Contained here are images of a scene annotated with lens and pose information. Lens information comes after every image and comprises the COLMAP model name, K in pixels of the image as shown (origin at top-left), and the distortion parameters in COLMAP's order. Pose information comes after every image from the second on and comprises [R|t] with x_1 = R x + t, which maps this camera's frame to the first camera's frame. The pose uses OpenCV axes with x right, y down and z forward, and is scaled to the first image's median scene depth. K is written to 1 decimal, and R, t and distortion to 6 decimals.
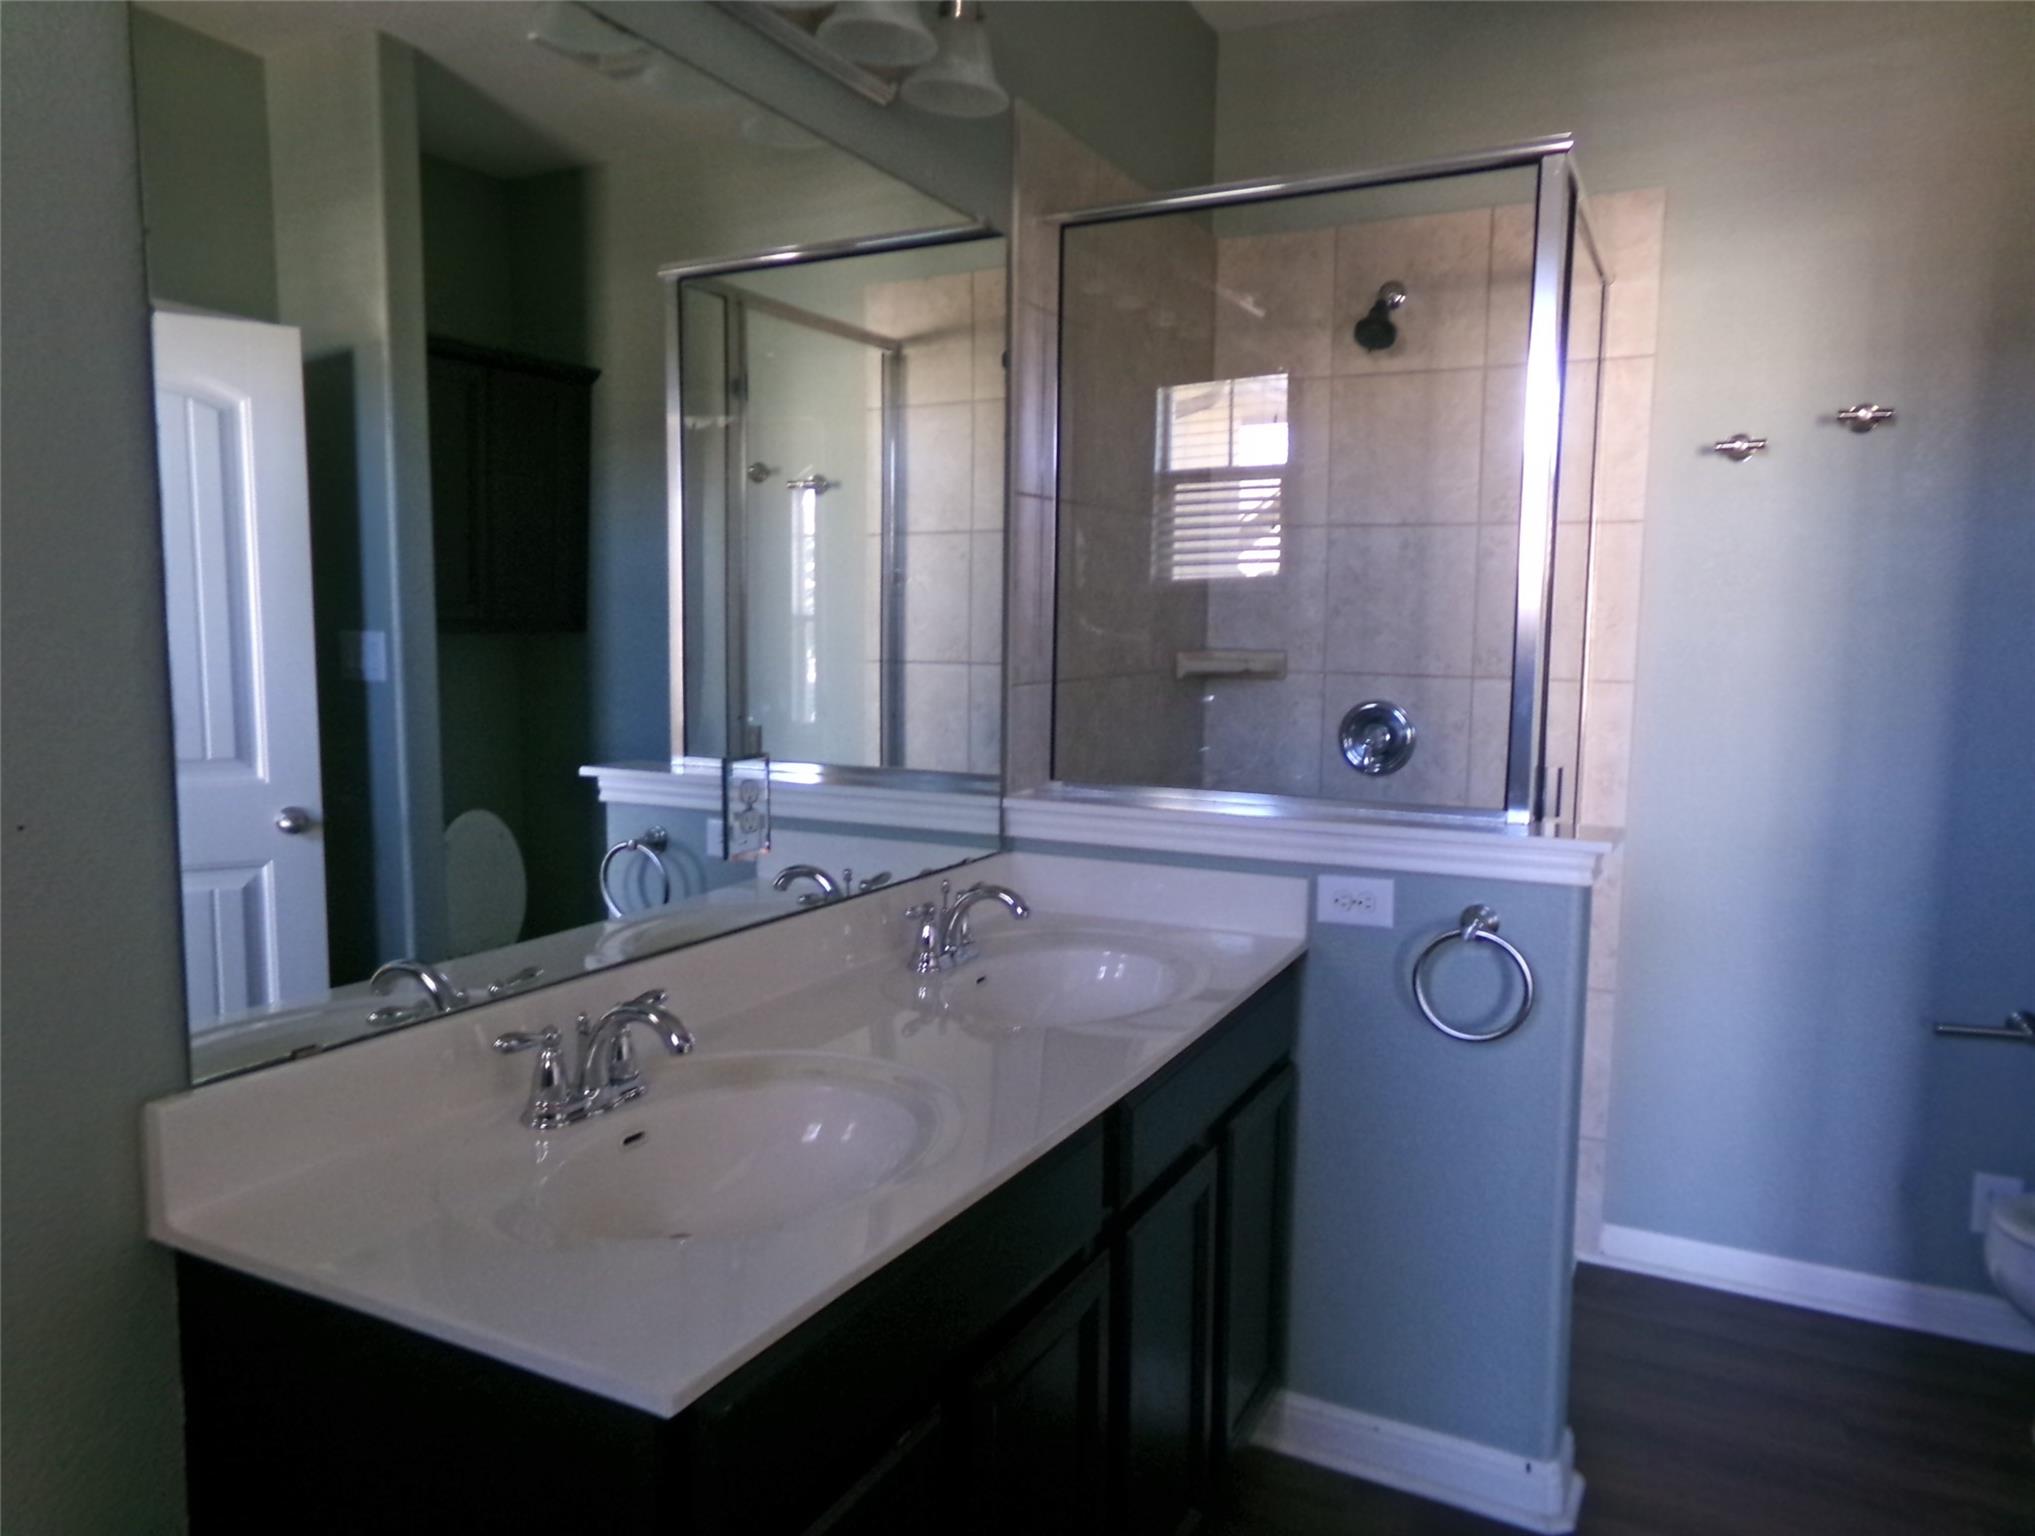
lens RADIAL K [[1390.8, 0, 987.9], [0, 1390.8, 764.9], [0, 0, 1]] dist [-0.067823, 0.120967]
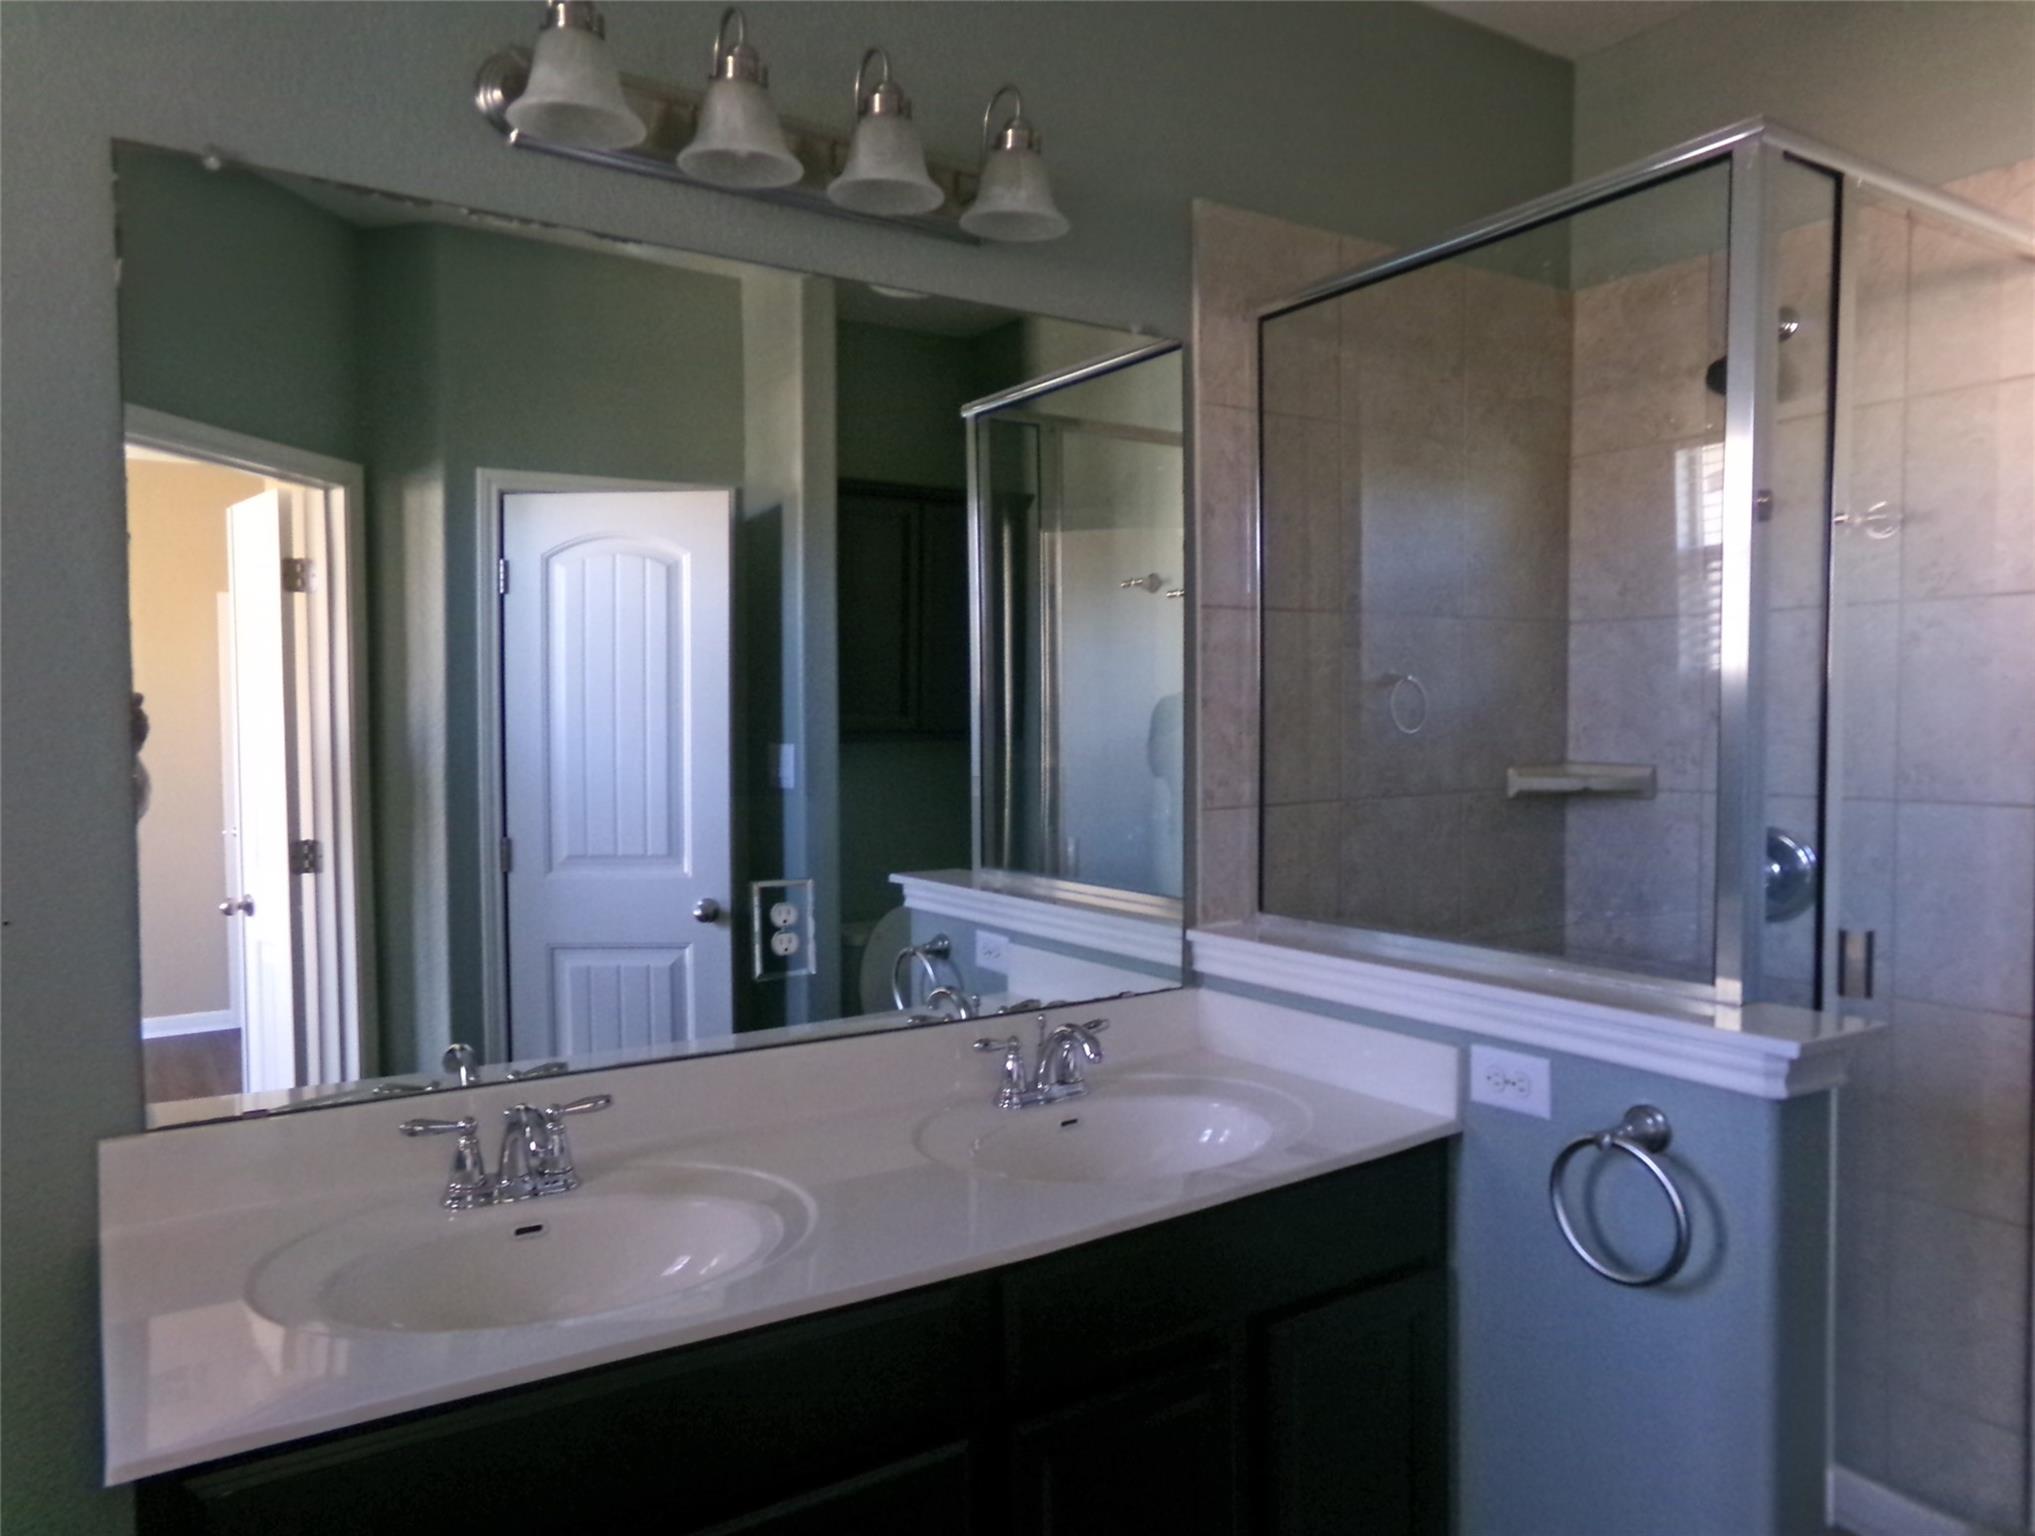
lens RADIAL K [[1390.8, 0, 987.9], [0, 1390.8, 764.9], [0, 0, 1]] dist [-0.067823, 0.120967]
pose [[0.876789, 0.001031, -0.480874, 0.285366], [-0.033242, 0.997735, -0.058473, -0.022296], [0.479725, 0.067254, 0.874837, 0.091195]]
